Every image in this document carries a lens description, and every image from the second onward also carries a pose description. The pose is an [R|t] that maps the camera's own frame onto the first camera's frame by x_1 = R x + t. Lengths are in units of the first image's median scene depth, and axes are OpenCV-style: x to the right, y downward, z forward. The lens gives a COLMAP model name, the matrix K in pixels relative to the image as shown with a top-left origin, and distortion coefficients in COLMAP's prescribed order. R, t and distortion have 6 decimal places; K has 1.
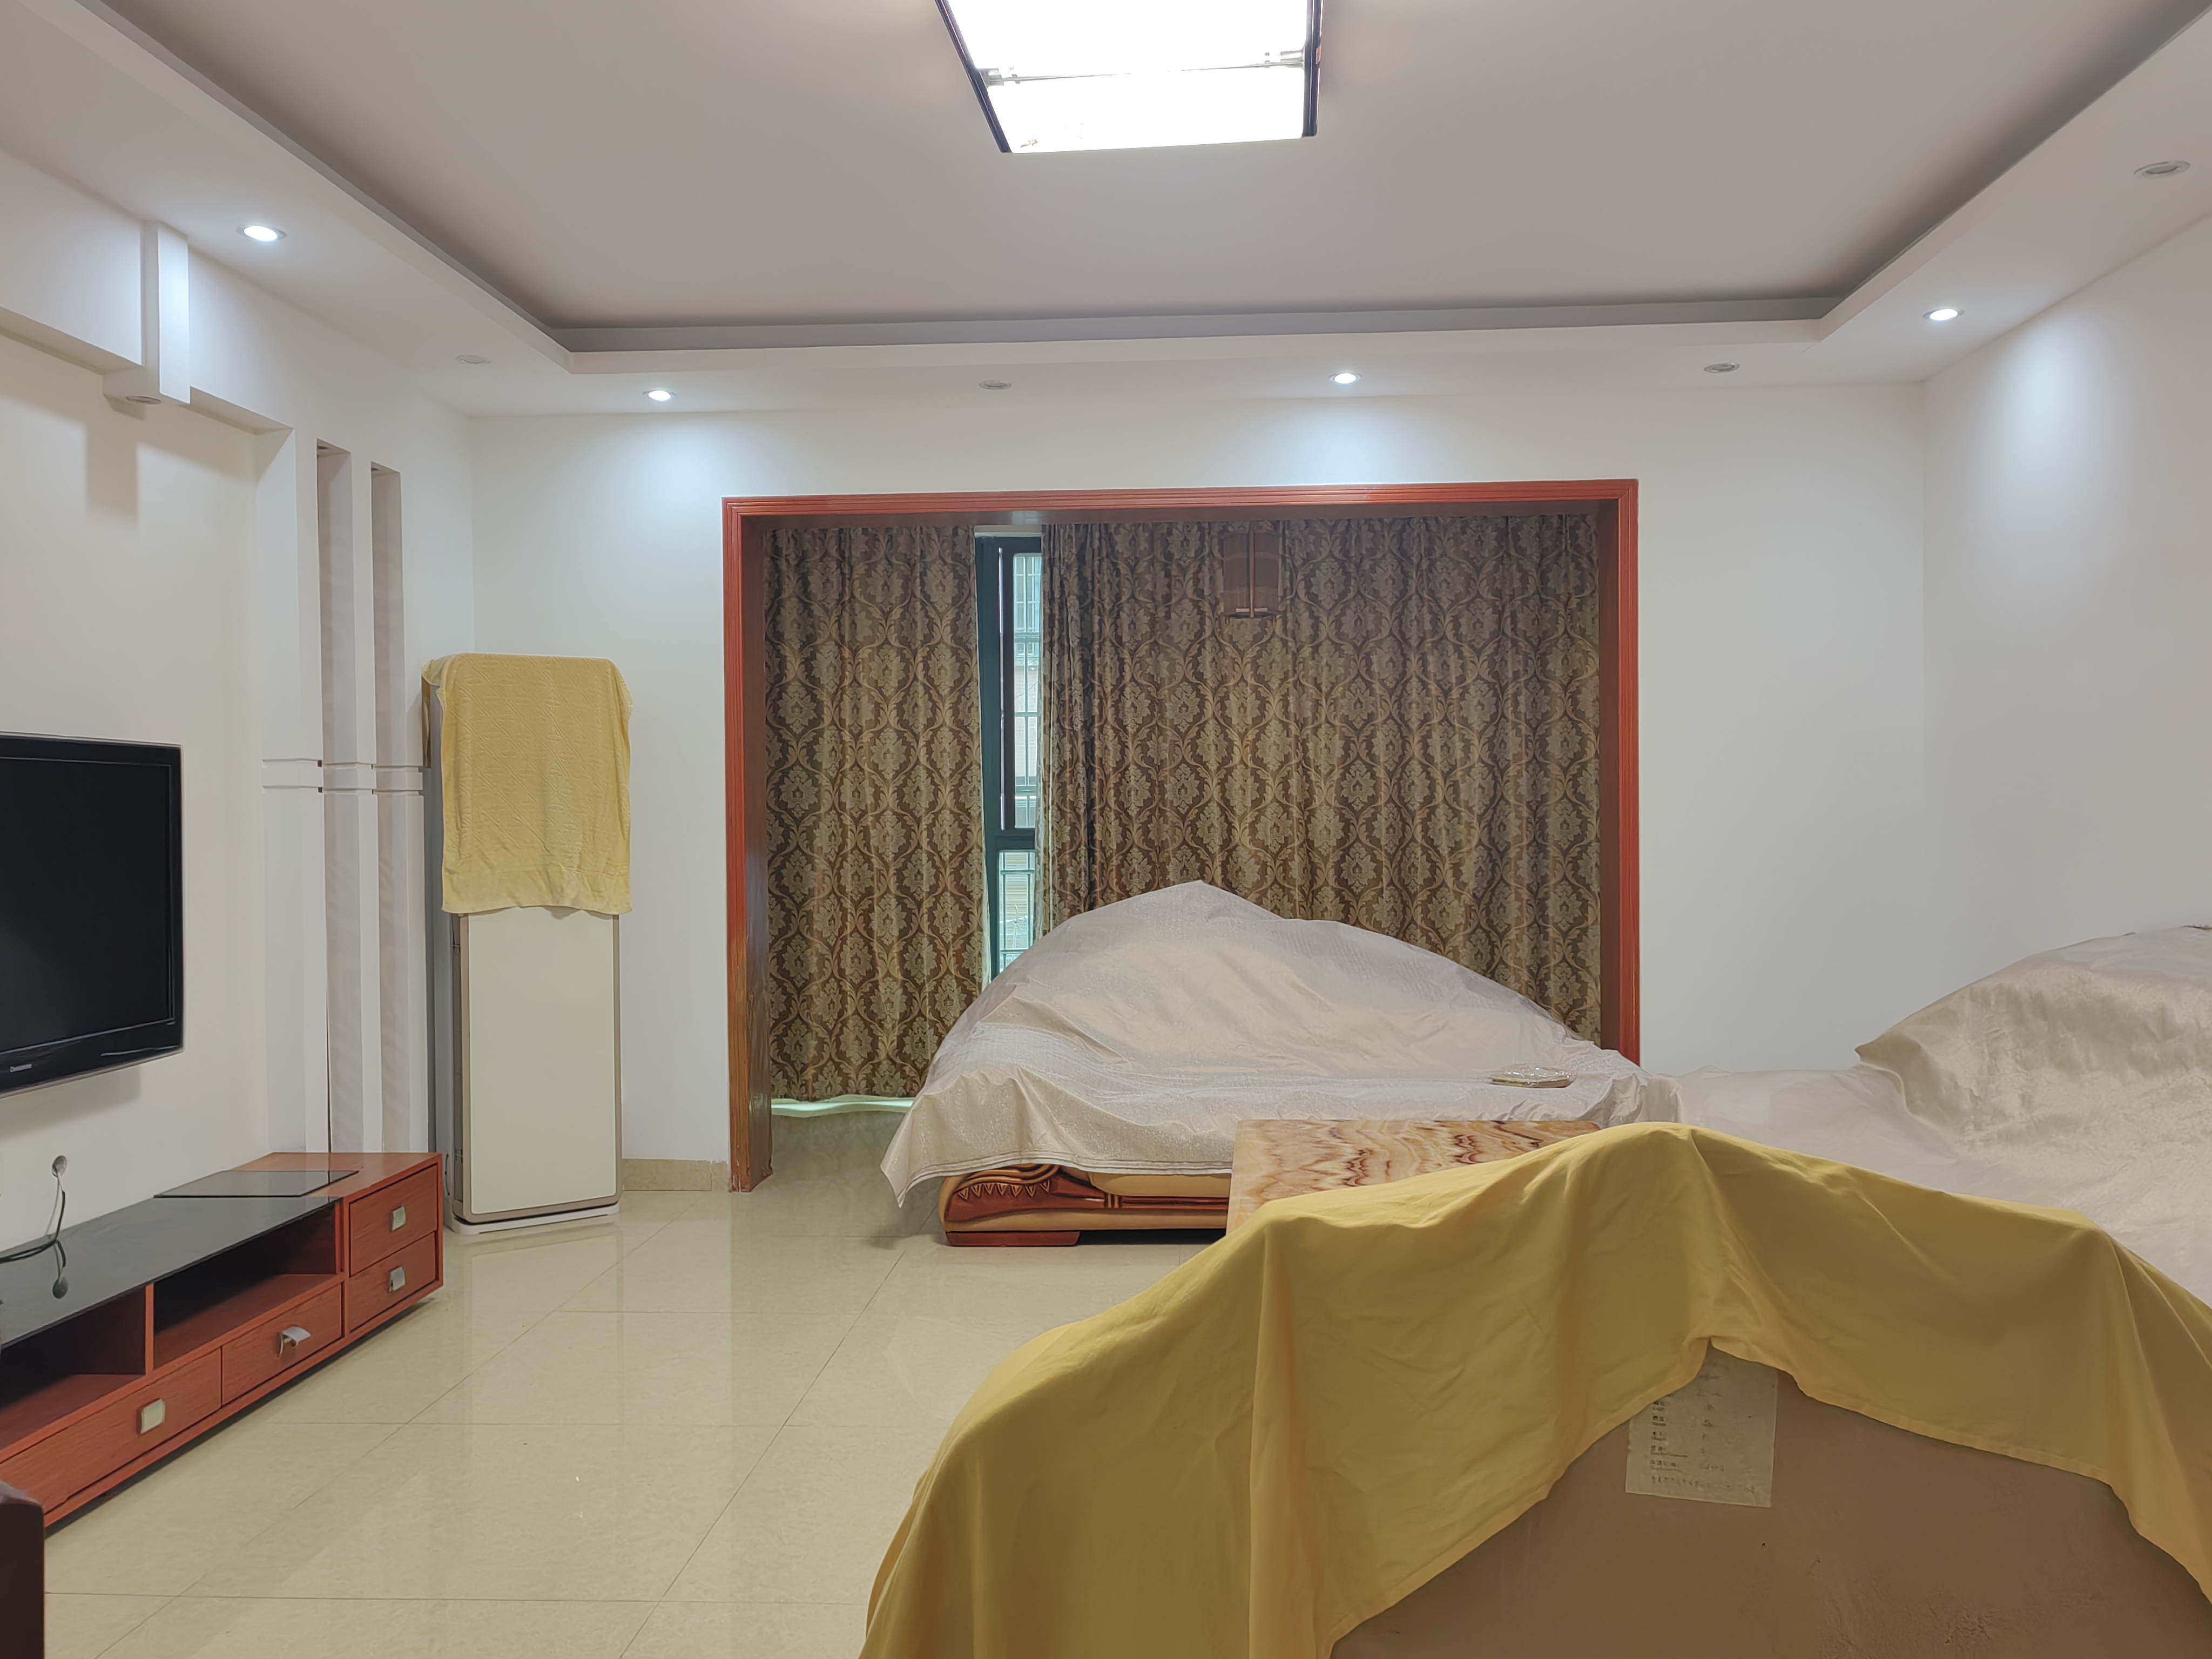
lens RADIAL K [[1806.2, 0, 1105.0], [0, 1806.2, 856.7], [0, 0, 1]] dist [0.016066, 0.003879]
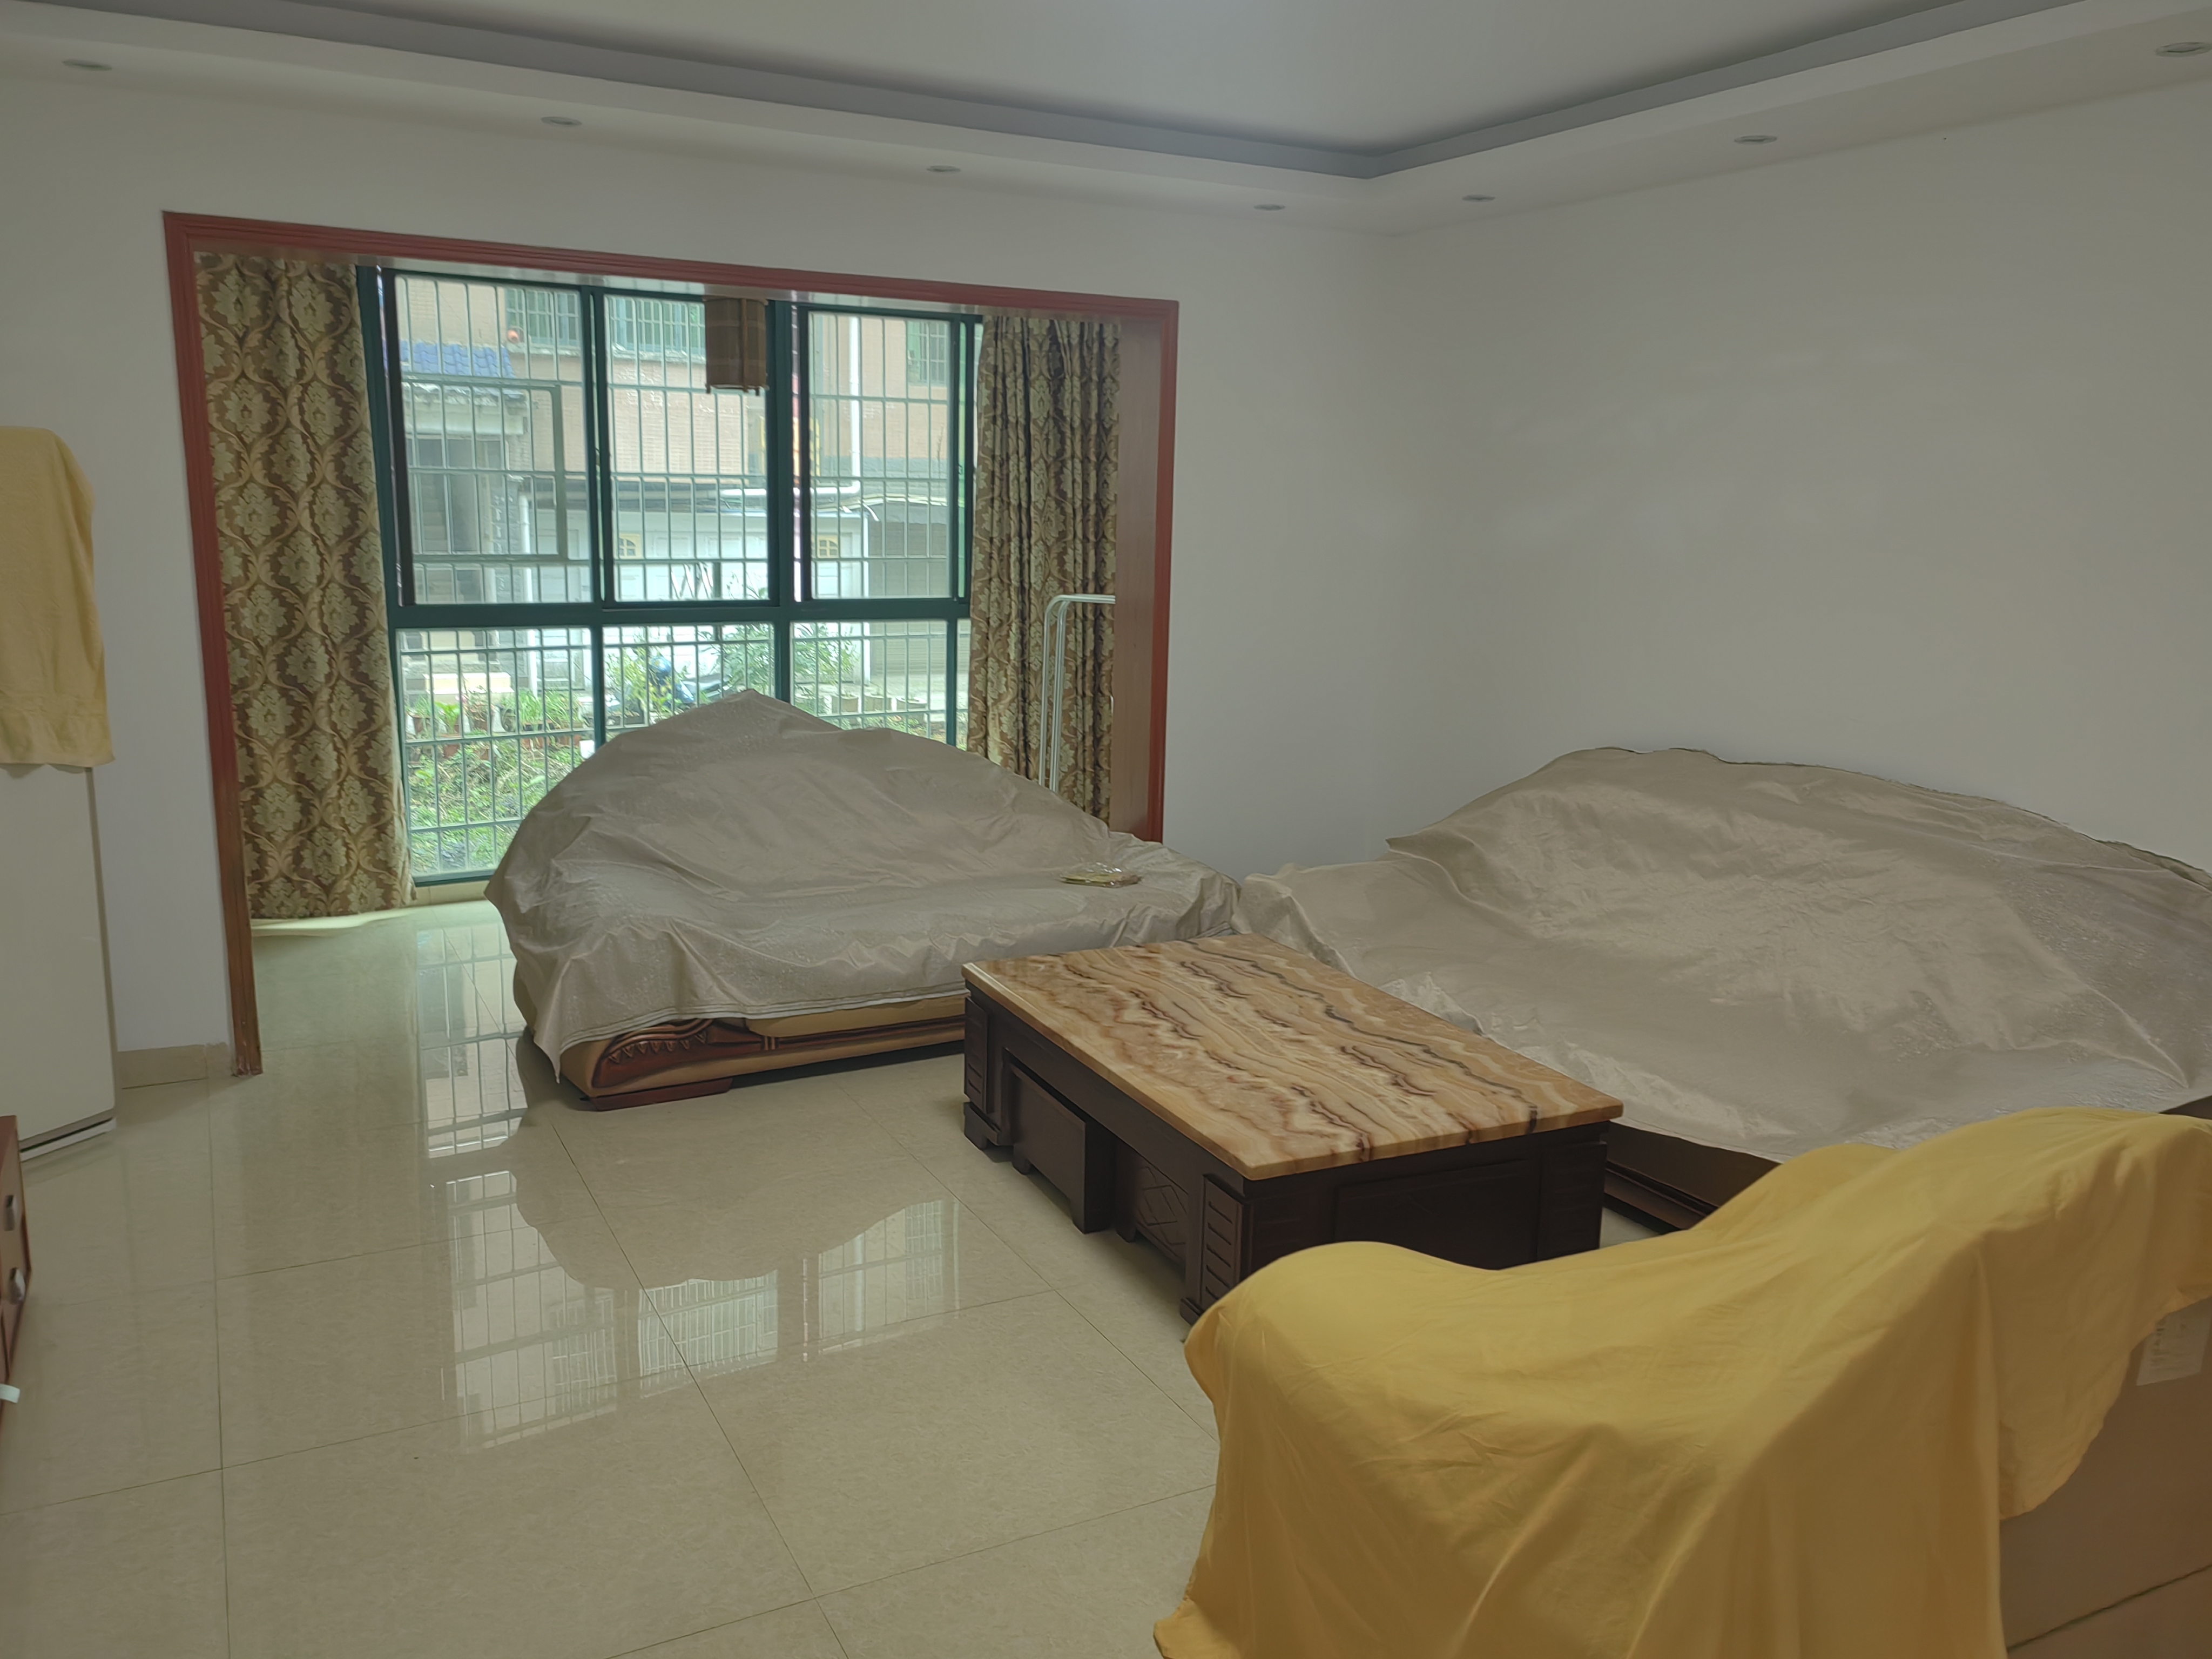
lens RADIAL K [[1780.2, 0, 1108.7], [0, 1780.2, 853.5], [0, 0, 1]] dist [0.025703, 0.040694]
pose [[0.845470, -0.080686, 0.527892, -0.238635], [-0.019604, 0.983164, 0.181670, -0.062365], [-0.533663, -0.163945, 0.829654, 0.083282]]
